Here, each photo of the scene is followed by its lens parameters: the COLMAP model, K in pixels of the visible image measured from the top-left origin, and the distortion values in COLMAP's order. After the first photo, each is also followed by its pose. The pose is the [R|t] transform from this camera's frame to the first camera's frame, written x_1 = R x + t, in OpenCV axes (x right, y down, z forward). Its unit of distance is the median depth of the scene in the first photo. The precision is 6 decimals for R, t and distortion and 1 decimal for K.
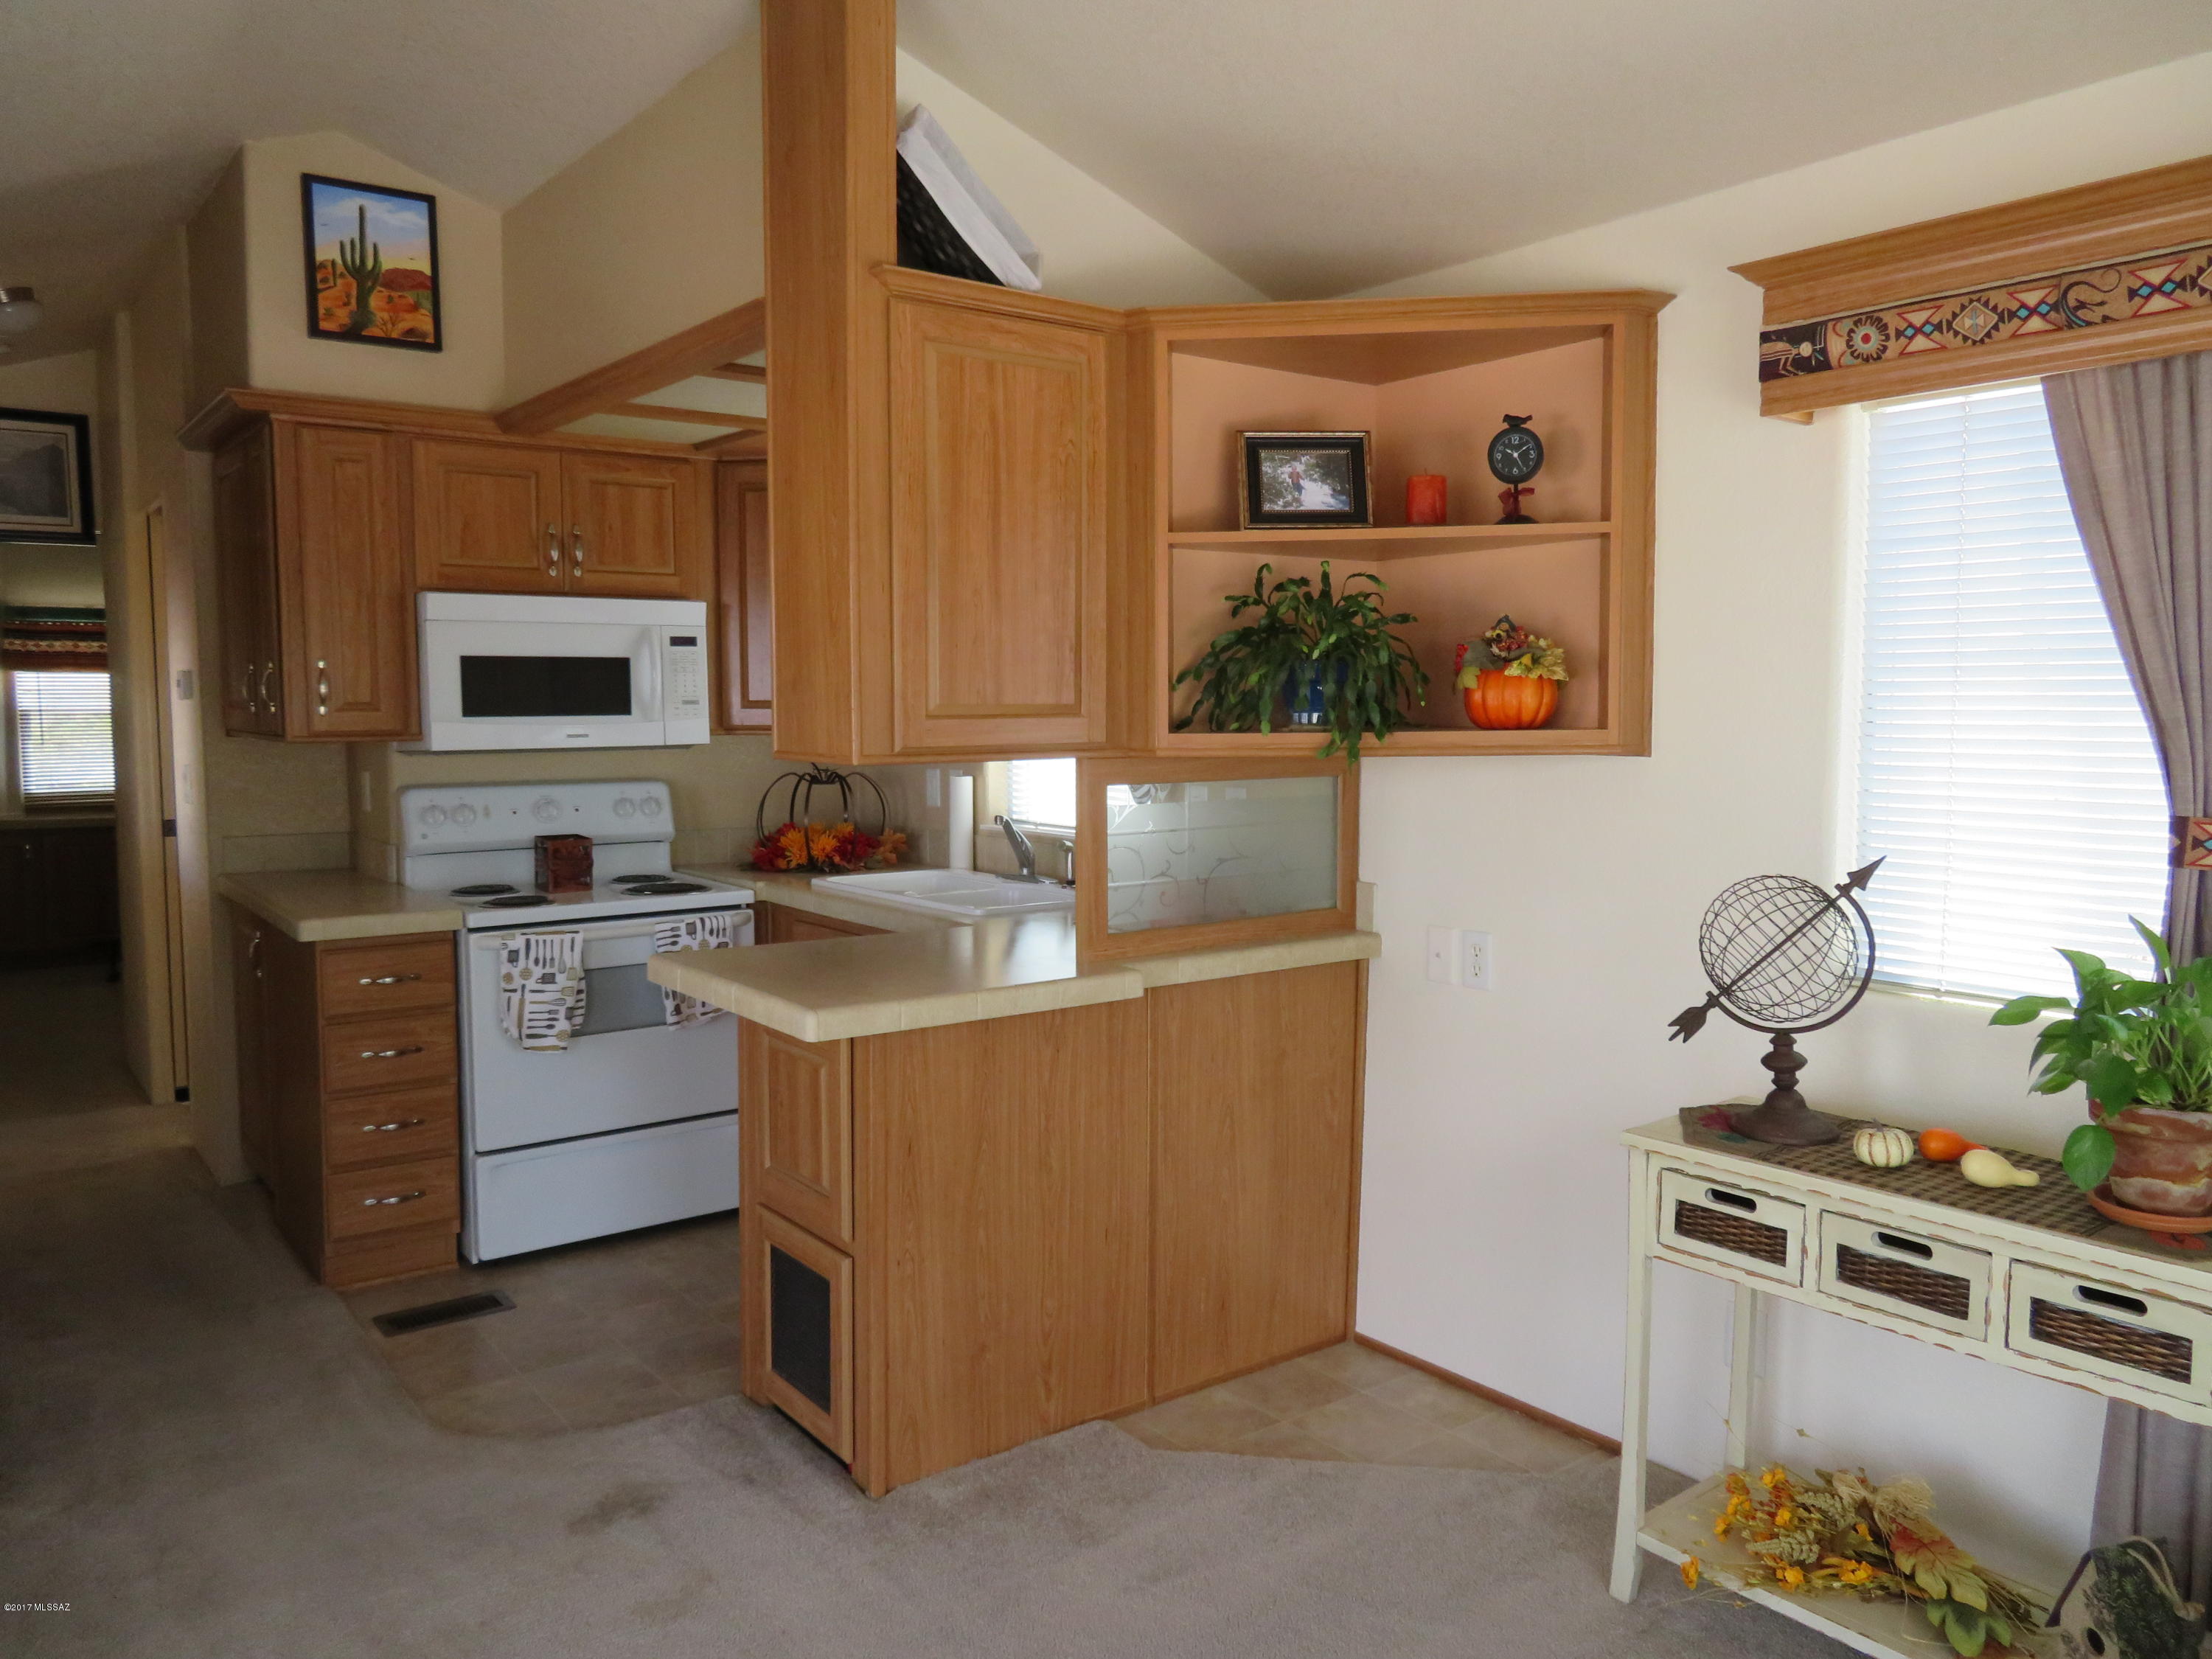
lens RADIAL K [[1587.2, 0, 1106.0], [0, 1587.2, 829.5], [0, 0, 1]] dist [-0.012834, 0.004985]
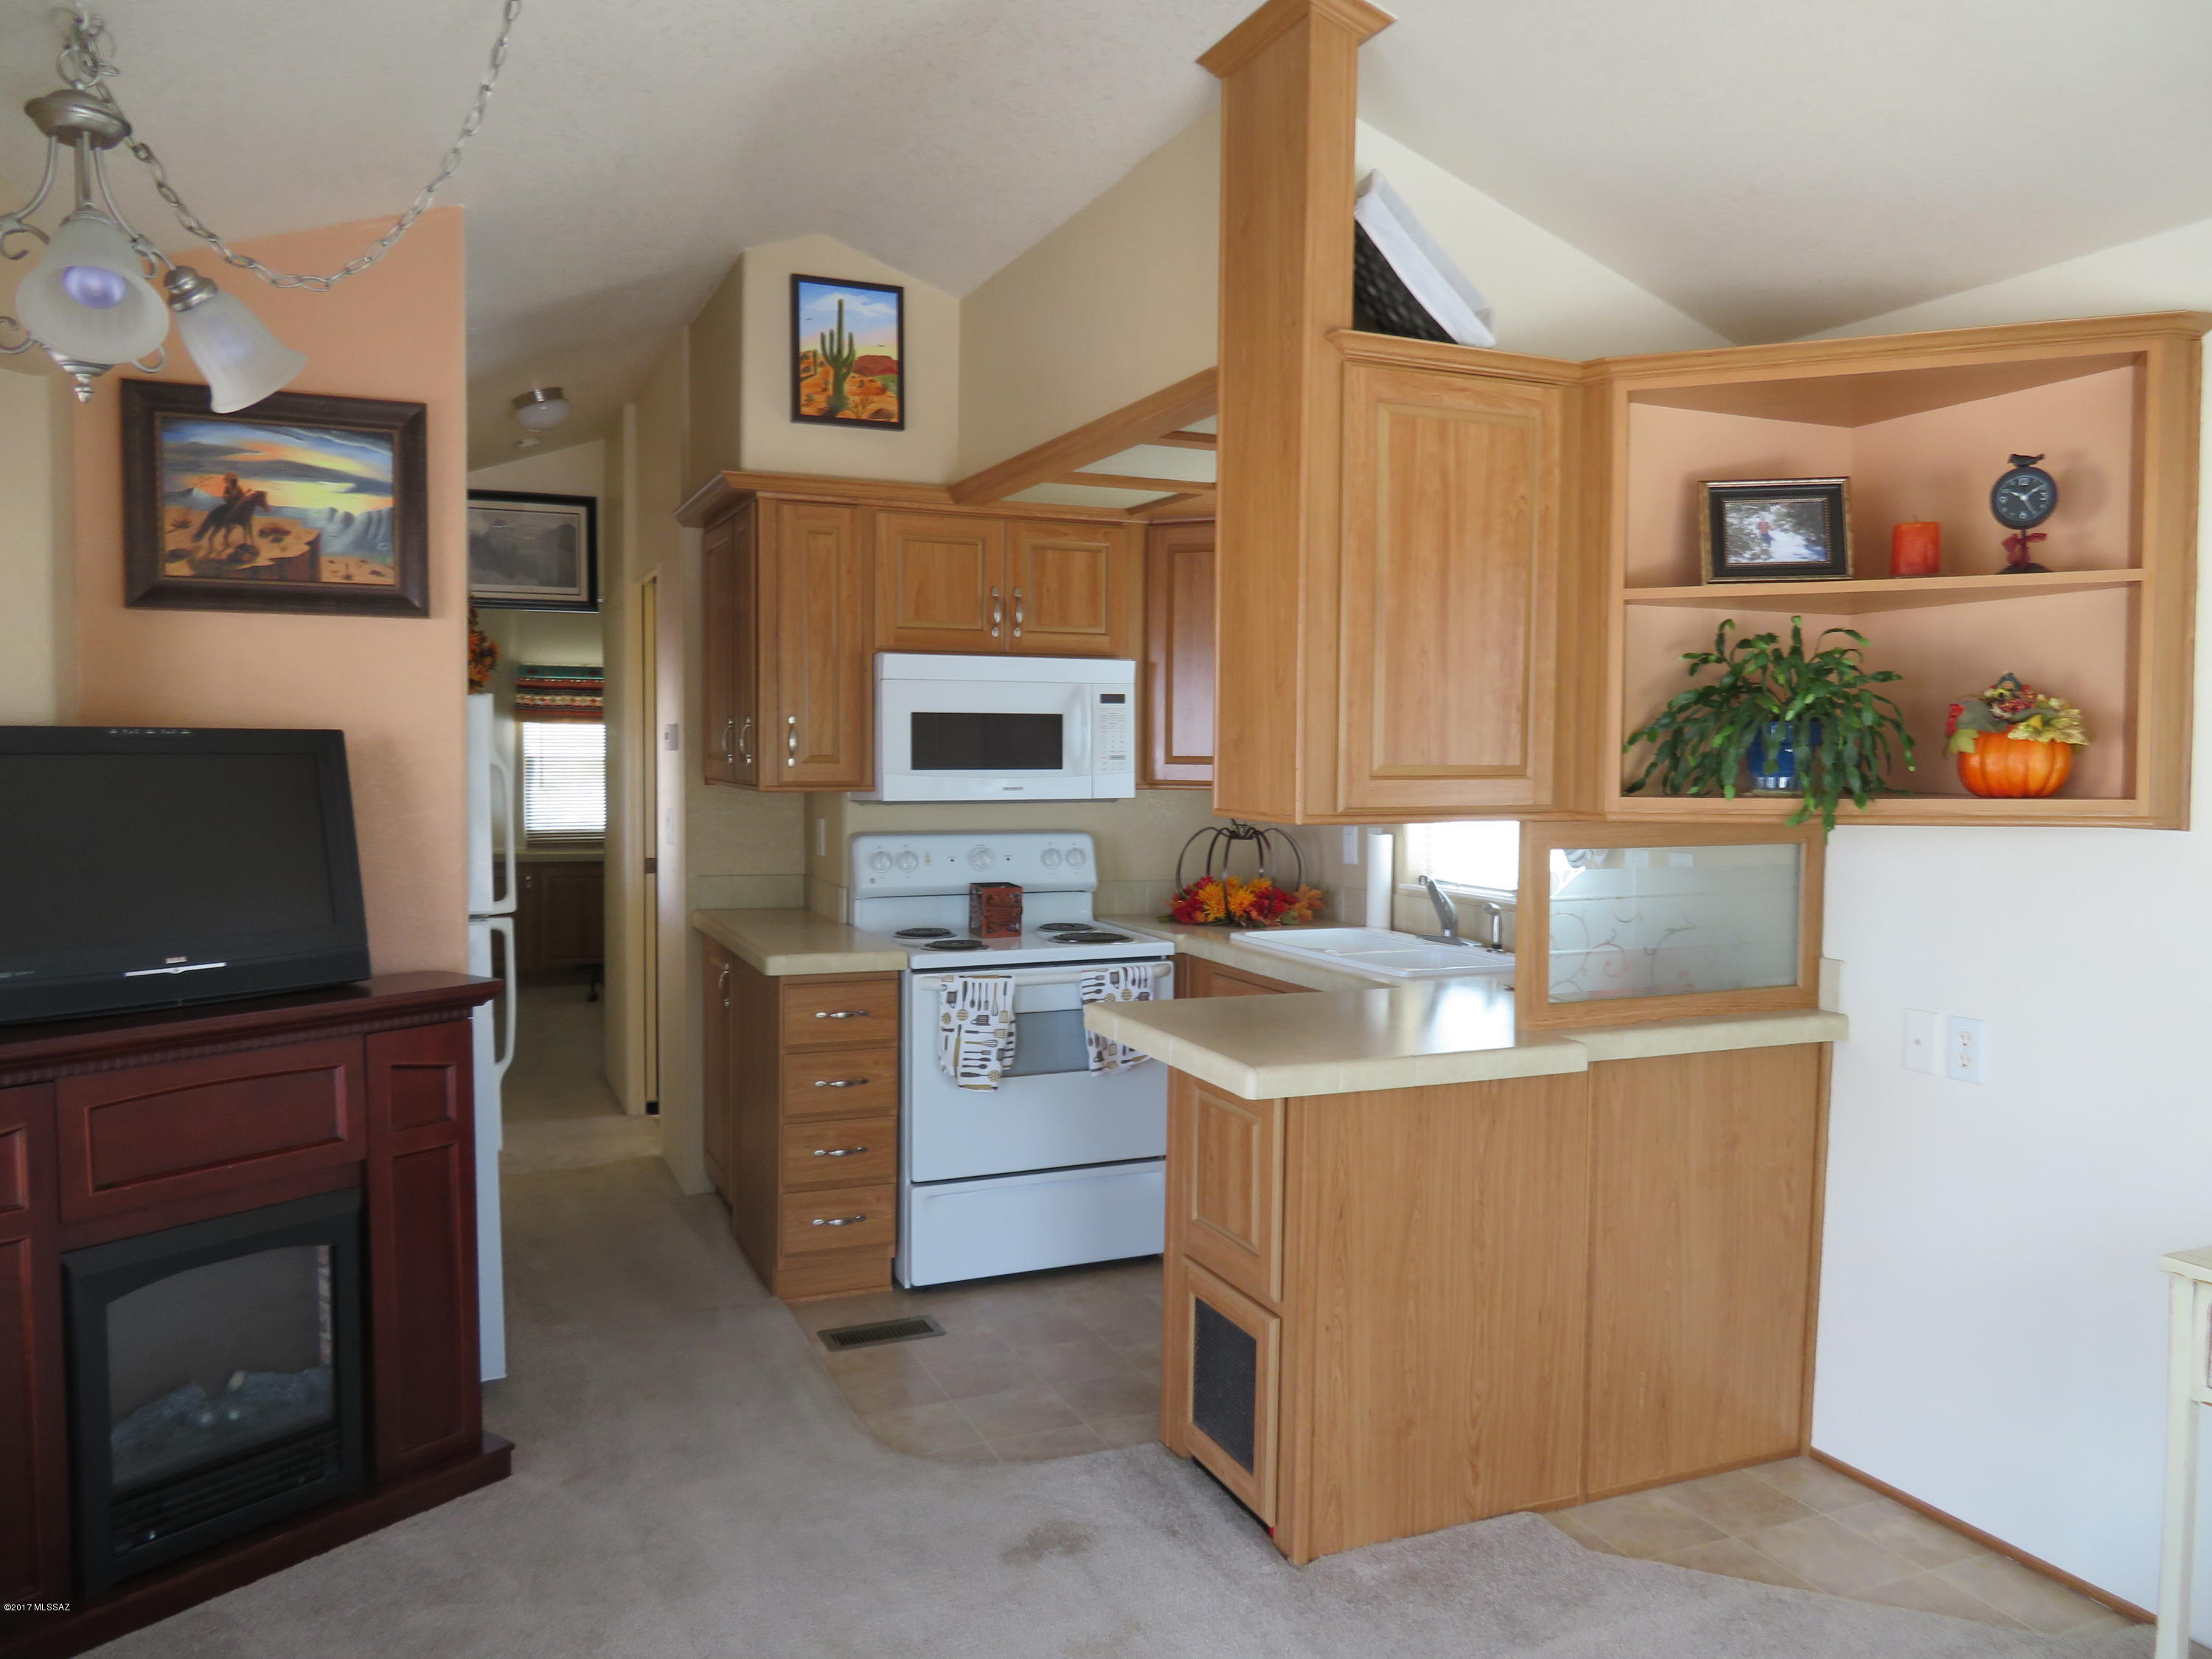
lens RADIAL K [[1587.2, 0, 1106.0], [0, 1587.2, 829.5], [0, 0, 1]] dist [-0.012834, 0.004985]
pose [[0.970819, 0.019480, -0.239022, -0.031247], [-0.027355, 0.999185, -0.029671, -0.003686], [0.238250, 0.035343, 0.970561, -0.002832]]
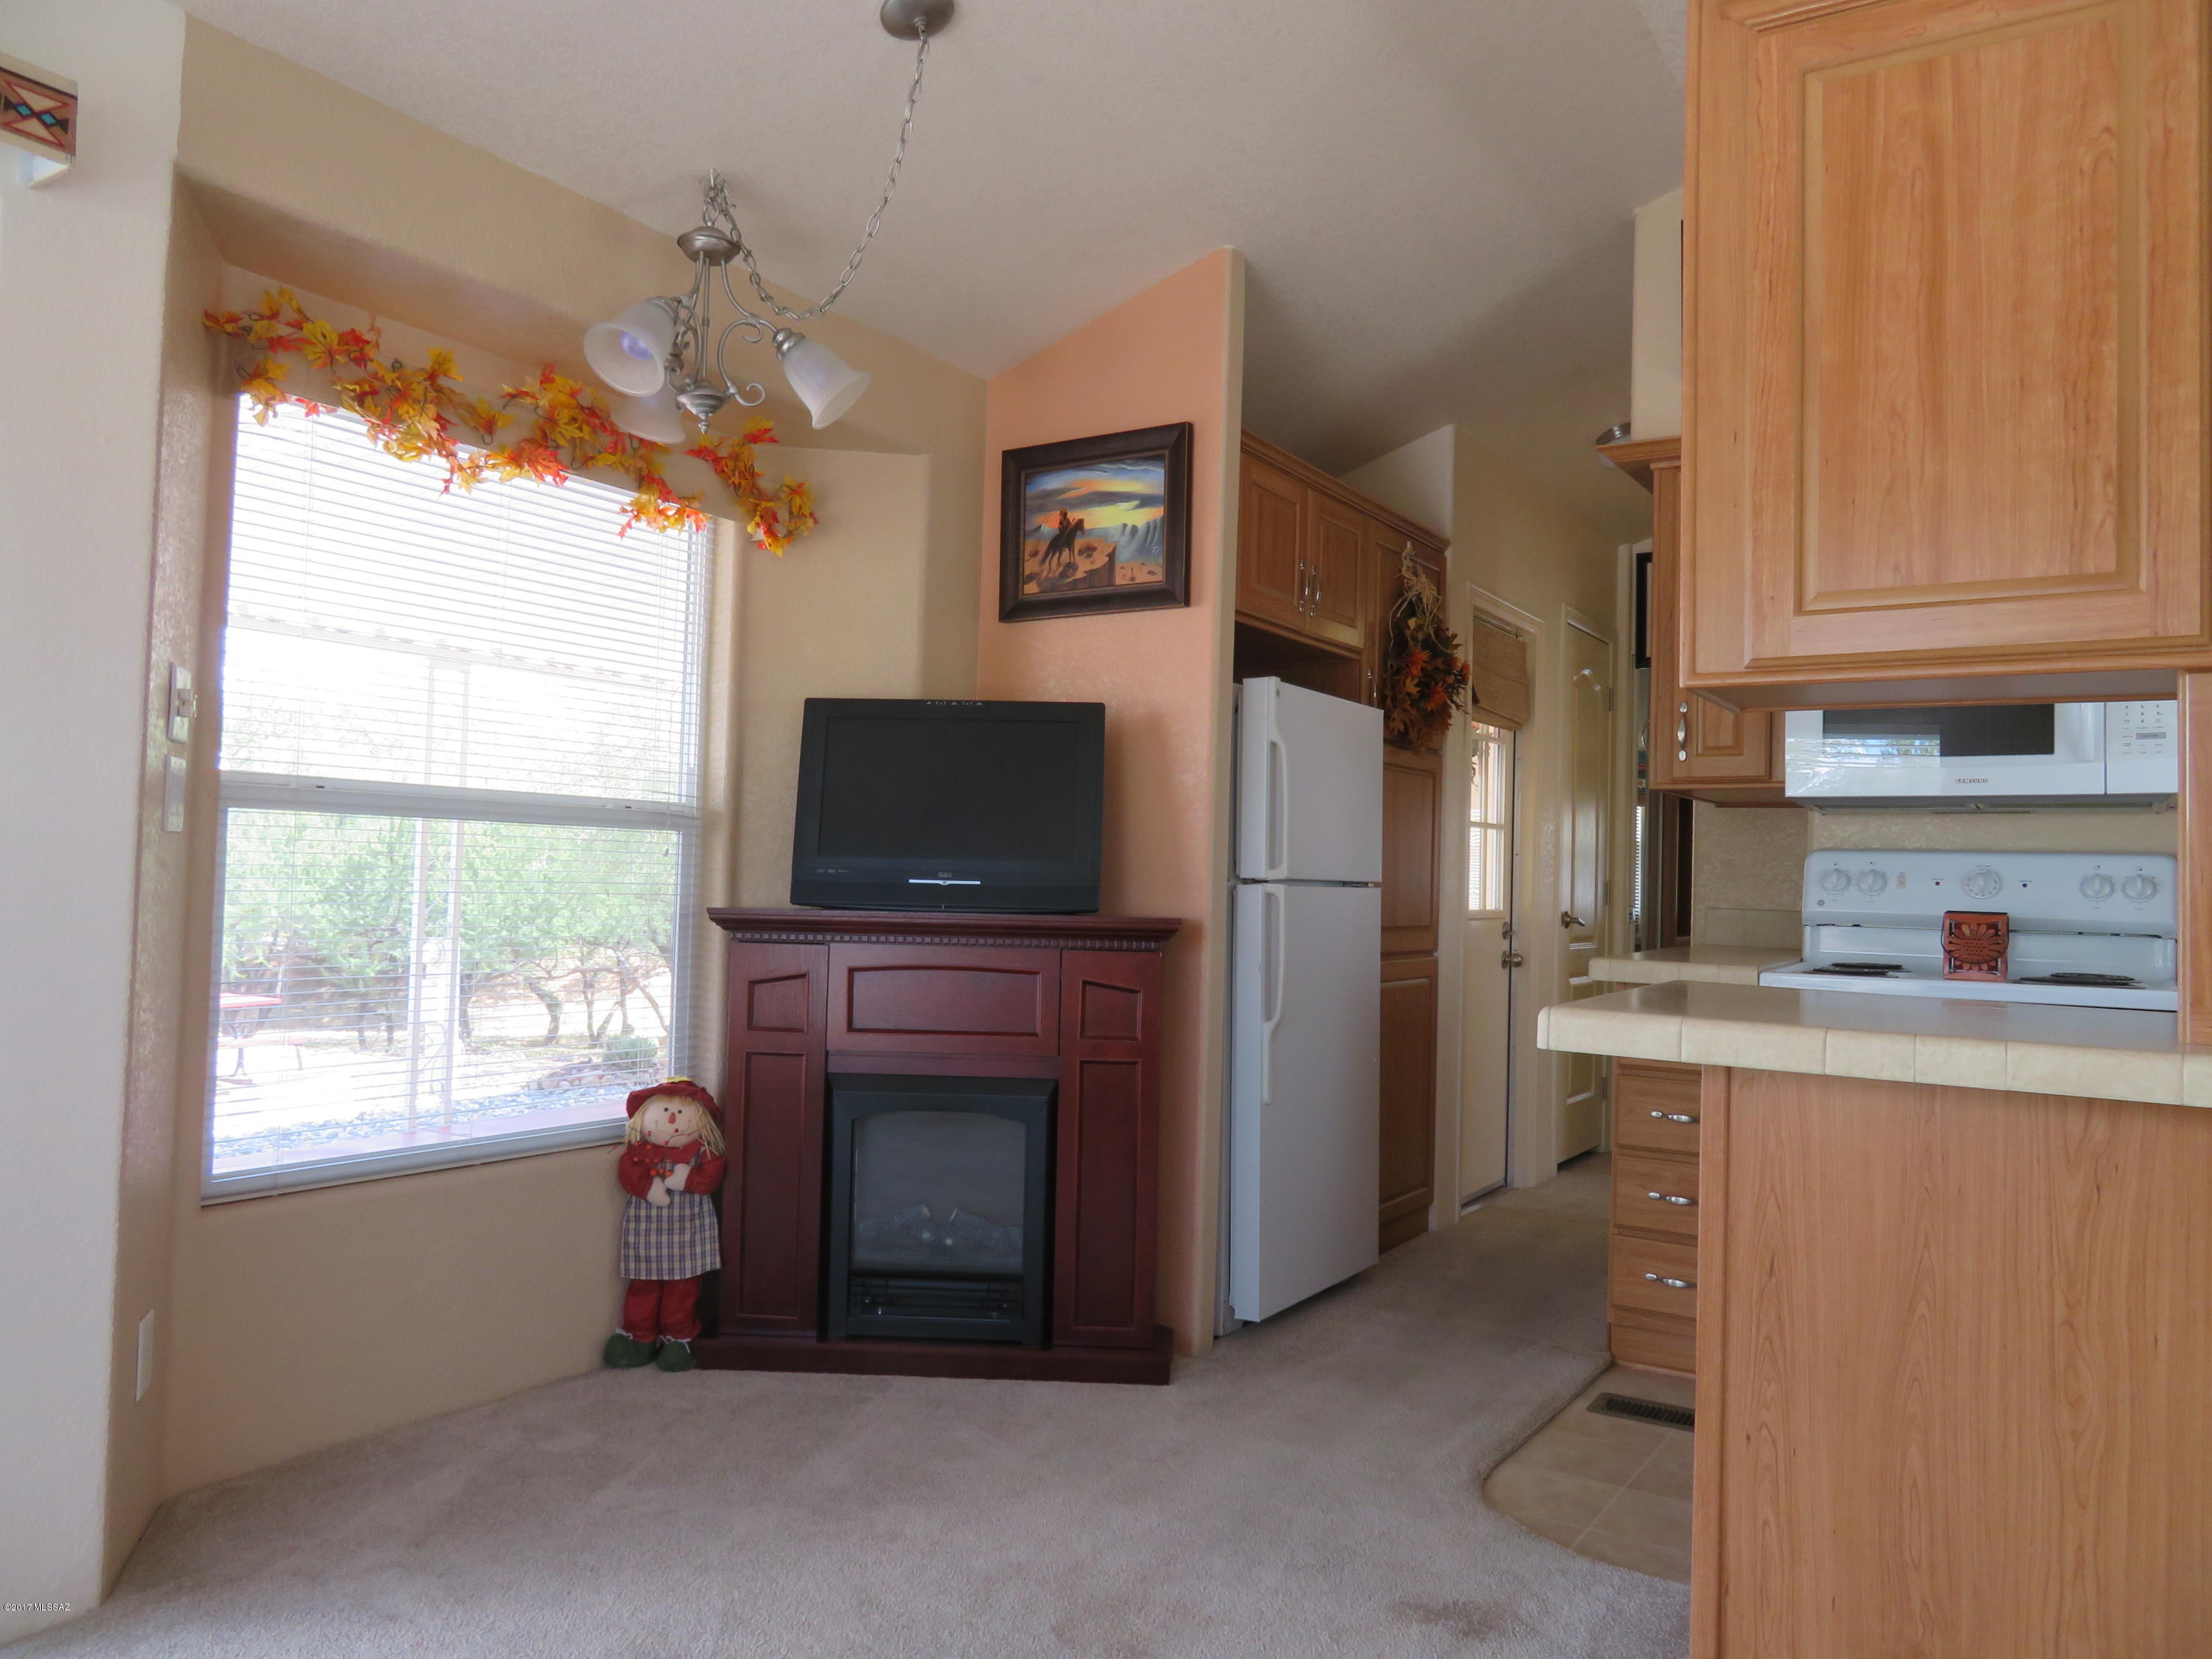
lens RADIAL K [[1579.7, 0, 1106.0], [0, 1579.7, 829.5], [0, 0, 1]] dist [-0.009463, 0.002017]
pose [[0.337438, -0.021538, -0.941101, 0.364958], [-0.104372, 0.992718, -0.060143, 0.080212], [0.935544, 0.118519, 0.332733, 0.451001]]
